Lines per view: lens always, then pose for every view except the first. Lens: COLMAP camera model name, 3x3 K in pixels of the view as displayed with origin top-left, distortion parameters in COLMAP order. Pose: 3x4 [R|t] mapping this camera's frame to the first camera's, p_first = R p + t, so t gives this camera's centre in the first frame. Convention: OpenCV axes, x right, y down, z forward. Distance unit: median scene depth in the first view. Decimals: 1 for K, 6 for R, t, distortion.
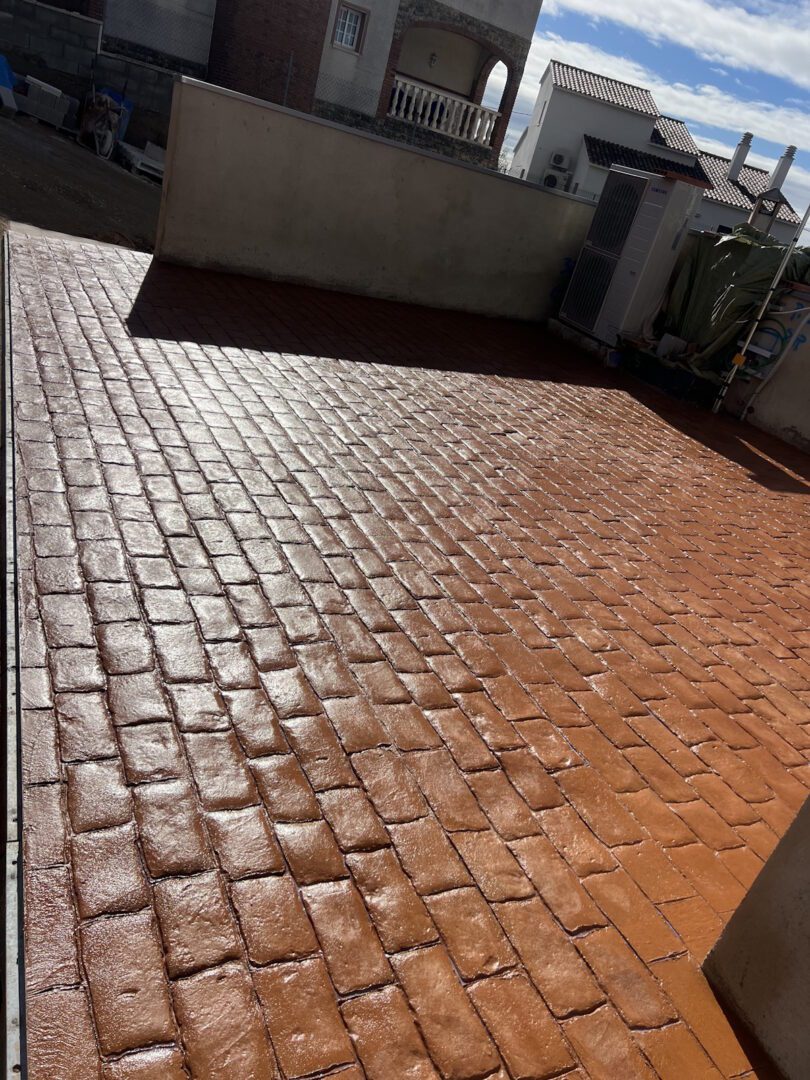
lens RADIAL K [[818.7, 0, 401.2], [0, 818.7, 555.7], [0, 0, 1]] dist [0.075484, -0.093917]
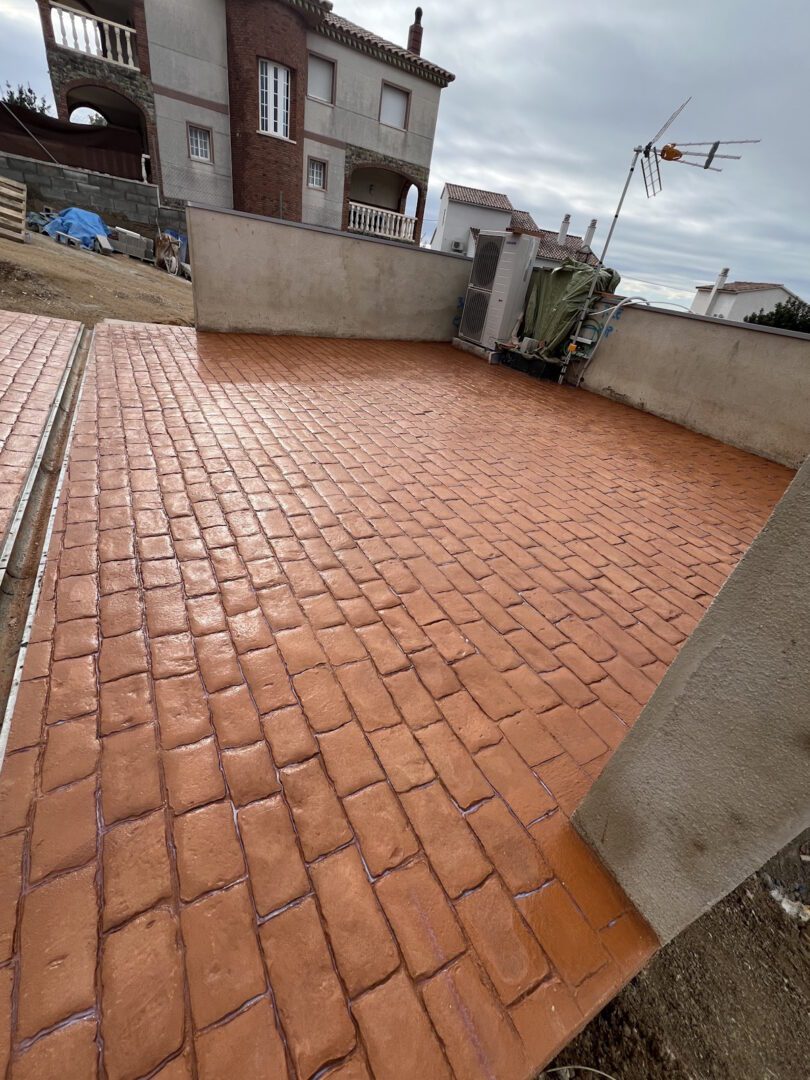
lens RADIAL K [[448.9, 0, 405.0], [0, 448.9, 540.0], [0, 0, 1]] dist [-0.002150, -0.000215]
pose [[0.991944, -0.126459, -0.007388, 0.090929], [0.126510, 0.986001, 0.108614, -0.016157], [-0.006451, -0.108674, 0.994057, 0.196929]]
